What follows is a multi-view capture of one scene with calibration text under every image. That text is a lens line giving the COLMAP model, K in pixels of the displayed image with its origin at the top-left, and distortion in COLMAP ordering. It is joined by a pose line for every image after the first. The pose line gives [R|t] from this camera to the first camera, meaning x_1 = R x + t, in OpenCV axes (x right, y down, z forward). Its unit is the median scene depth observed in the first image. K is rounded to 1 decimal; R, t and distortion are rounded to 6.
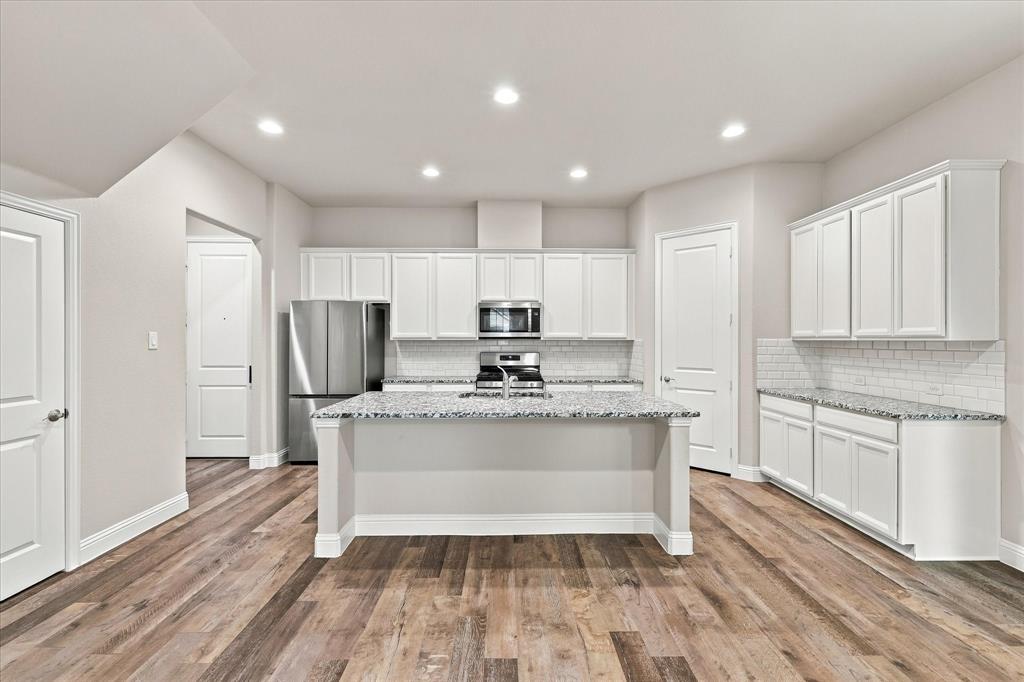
lens RADIAL K [[448.6, 0, 513.1], [0, 448.6, 341.0], [0, 0, 1]] dist [0.010112, 0.000488]
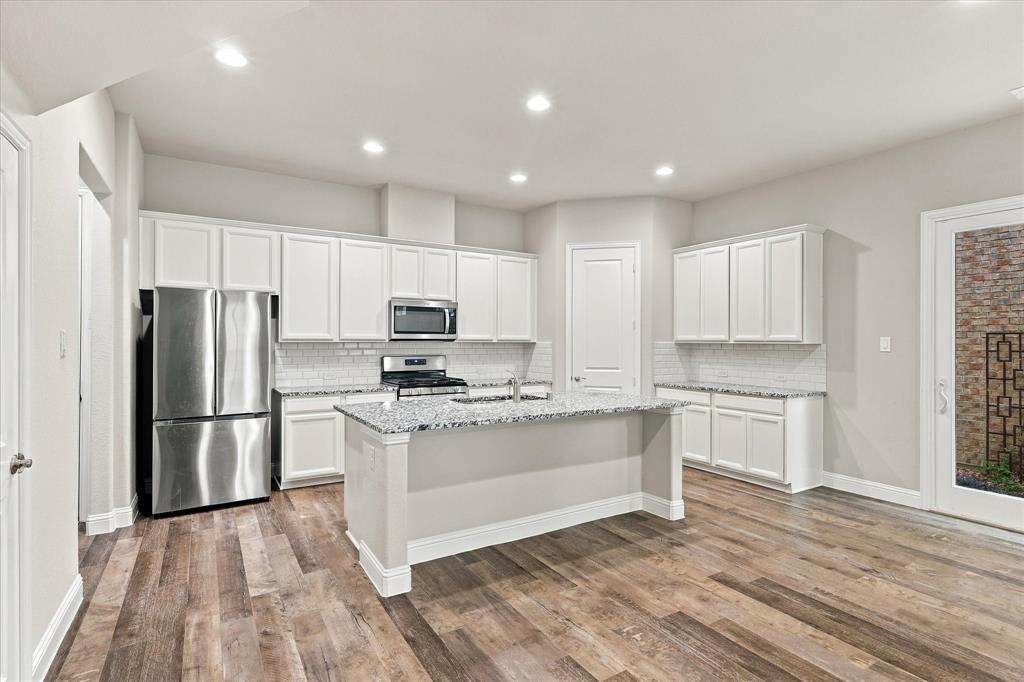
lens RADIAL K [[507.8, 0, 512.0], [0, 507.8, 341.0], [0, 0, 1]] dist [0.013701, 0.000065]
pose [[0.858307, 0.003167, 0.513126, -0.643753], [-0.001417, 0.999992, -0.003802, -0.001880], [-0.513134, 0.002536, 0.858305, 0.040997]]
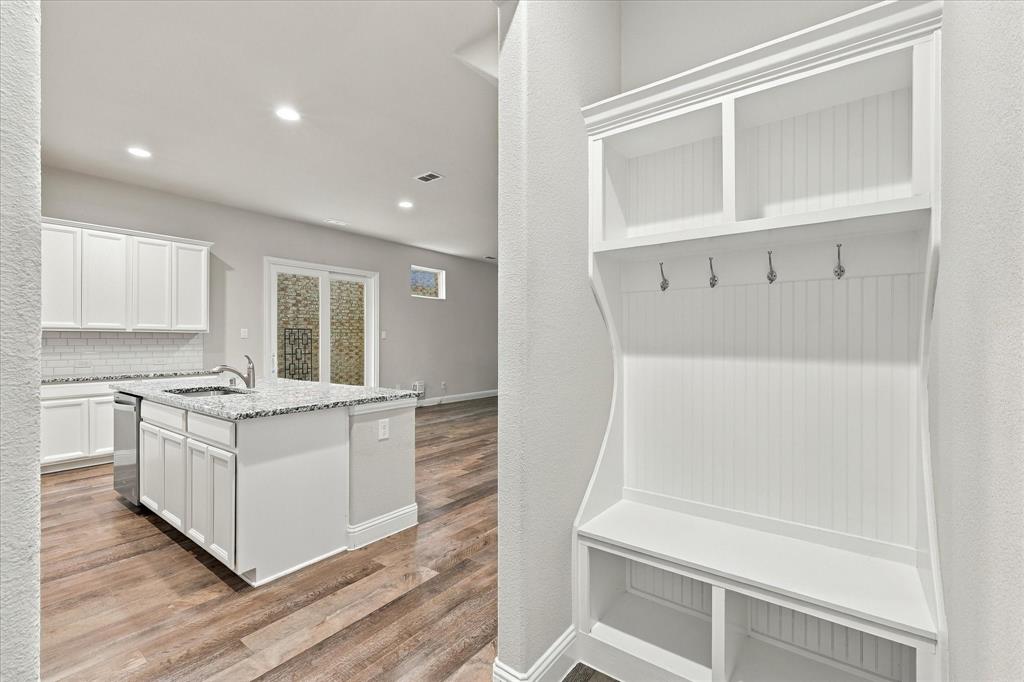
lens RADIAL K [[451.9, 0, 513.5], [0, 451.9, 337.1], [0, 0, 1]] dist [0.011666, 0.000149]
pose [[-0.788383, 0.004211, 0.615170, -1.150525], [0.004268, 0.999990, -0.001377, 0.024631], [-0.615170, 0.001540, -0.788393, 1.523153]]
